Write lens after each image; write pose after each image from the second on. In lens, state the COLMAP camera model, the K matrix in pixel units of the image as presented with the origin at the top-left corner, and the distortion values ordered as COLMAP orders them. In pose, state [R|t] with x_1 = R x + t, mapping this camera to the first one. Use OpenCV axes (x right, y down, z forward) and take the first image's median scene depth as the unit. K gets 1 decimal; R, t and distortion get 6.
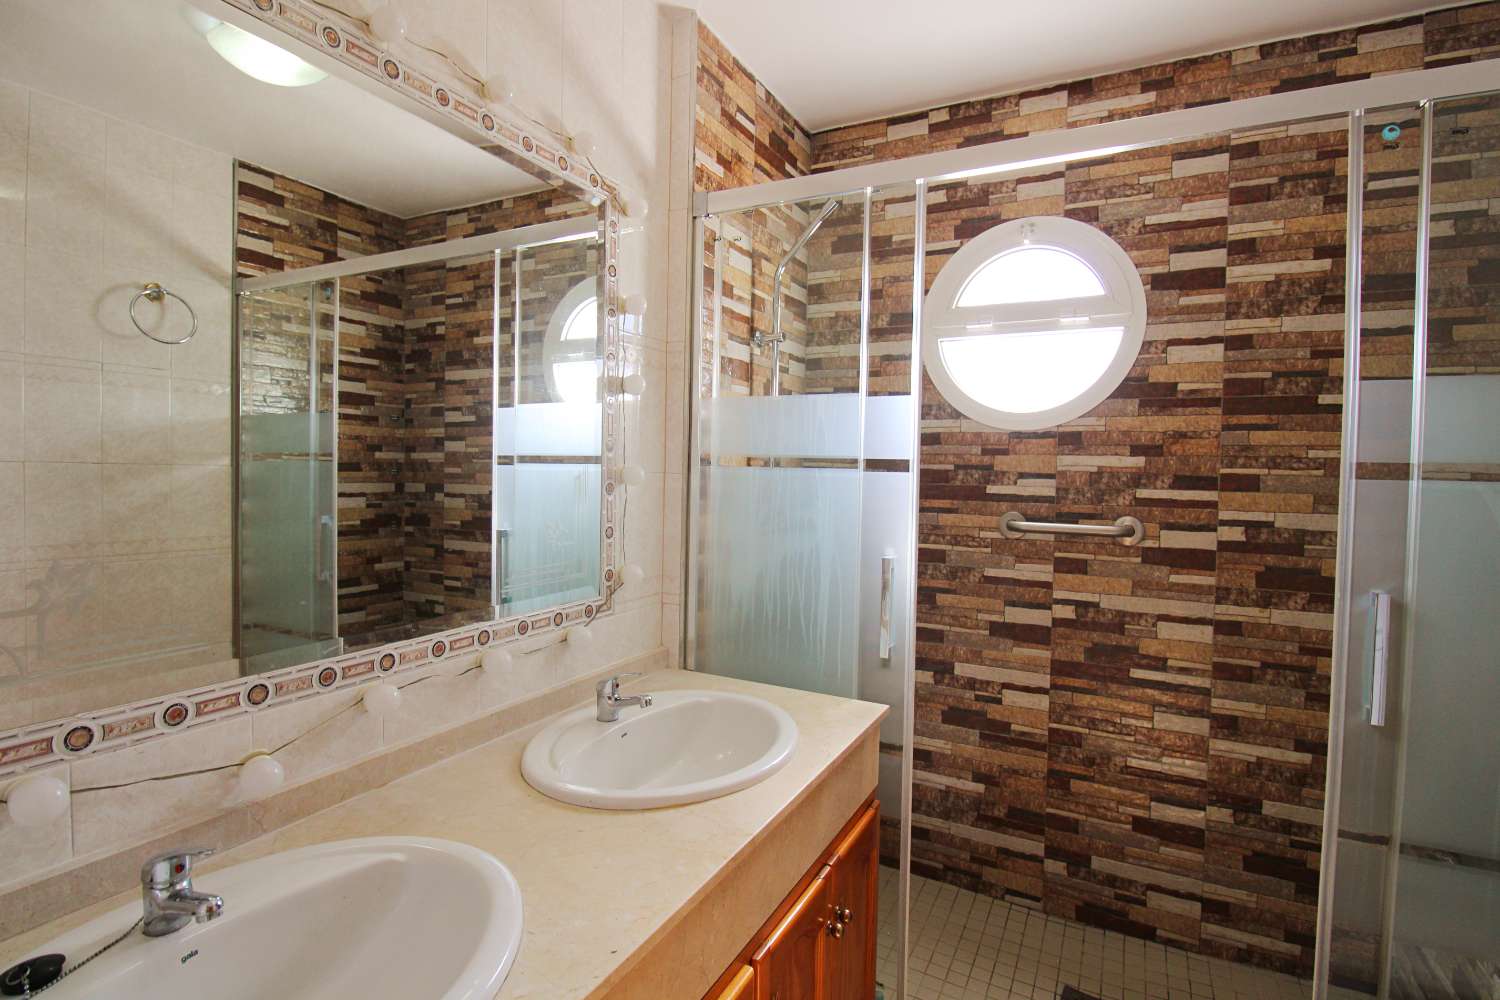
lens RADIAL K [[698.1, 0, 750.8], [0, 698.1, 489.7], [0, 0, 1]] dist [0.003499, -0.014645]
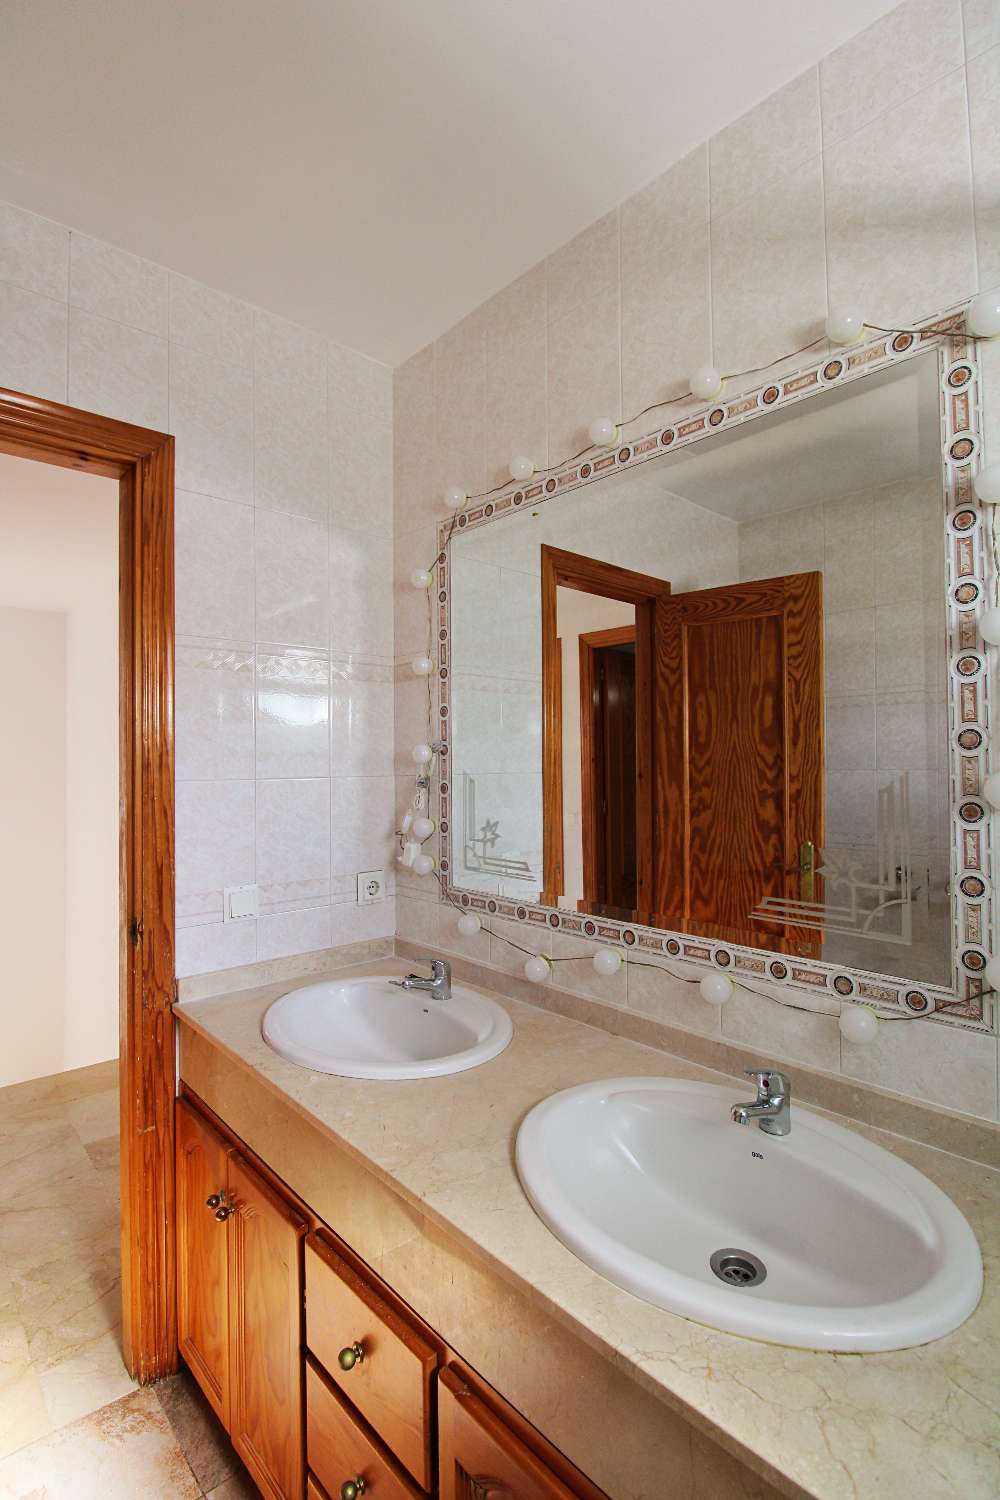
lens RADIAL K [[698.1, 0, 485.2], [0, 698.1, 757.4], [0, 0, 1]] dist [0.003499, -0.014645]
pose [[-0.348723, -0.022499, -0.936956, 0.635551], [-0.025721, 0.999565, -0.014429, -0.036383], [0.936873, 0.019067, -0.349150, 1.064591]]
